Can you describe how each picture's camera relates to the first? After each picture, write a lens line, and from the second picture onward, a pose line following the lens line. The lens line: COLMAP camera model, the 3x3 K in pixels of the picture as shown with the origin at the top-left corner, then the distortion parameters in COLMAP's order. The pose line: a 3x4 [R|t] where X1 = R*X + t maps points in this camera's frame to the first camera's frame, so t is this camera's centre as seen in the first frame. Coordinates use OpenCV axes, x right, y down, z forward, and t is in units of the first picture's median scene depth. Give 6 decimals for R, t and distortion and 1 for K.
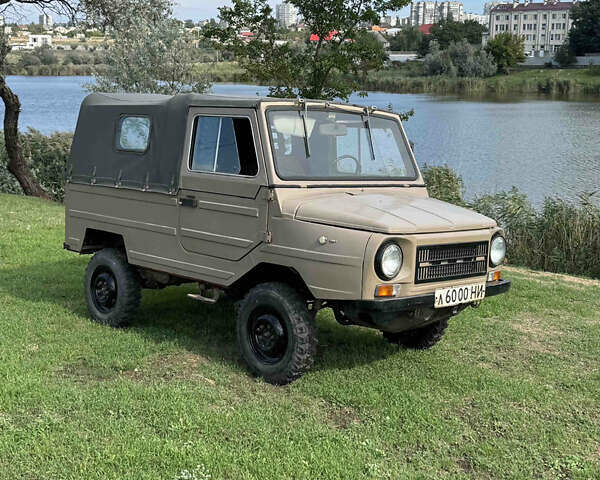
lens RADIAL K [[878.3, 0, 300.0], [0, 878.3, 240.0], [0, 0, 1]] dist [0.033069, 0.031057]
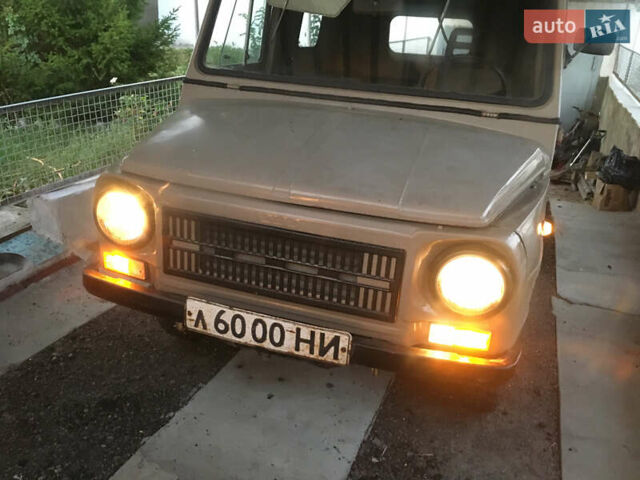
lens RADIAL K [[557.6, 0, 320.0], [0, 557.6, 240.0], [0, 0, 1]] dist [-0.004172, 0.000618]
pose [[0.448028, 0.303321, -0.840992, 0.442508], [-0.146997, 0.952877, 0.265364, -0.073772], [0.881852, 0.004733, 0.471502, 0.878183]]
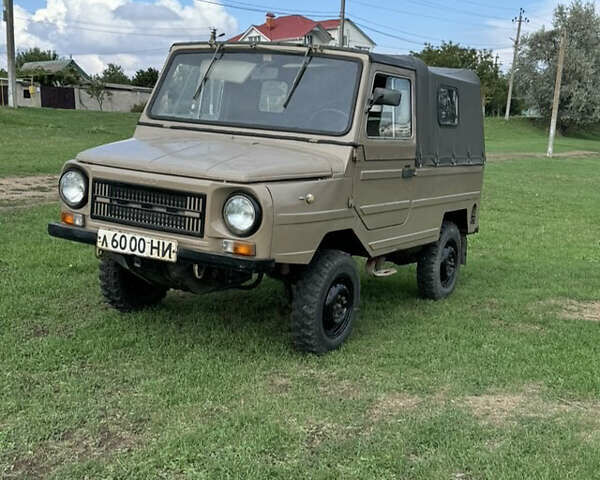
lens RADIAL K [[878.3, 0, 300.0], [0, 878.3, 240.0], [0, 0, 1]] dist [0.033069, 0.031057]
pose [[0.256251, 0.112599, -0.960030, 1.045391], [-0.175259, 0.982143, 0.068412, -0.029228], [0.950589, 0.150723, 0.271409, 0.916308]]
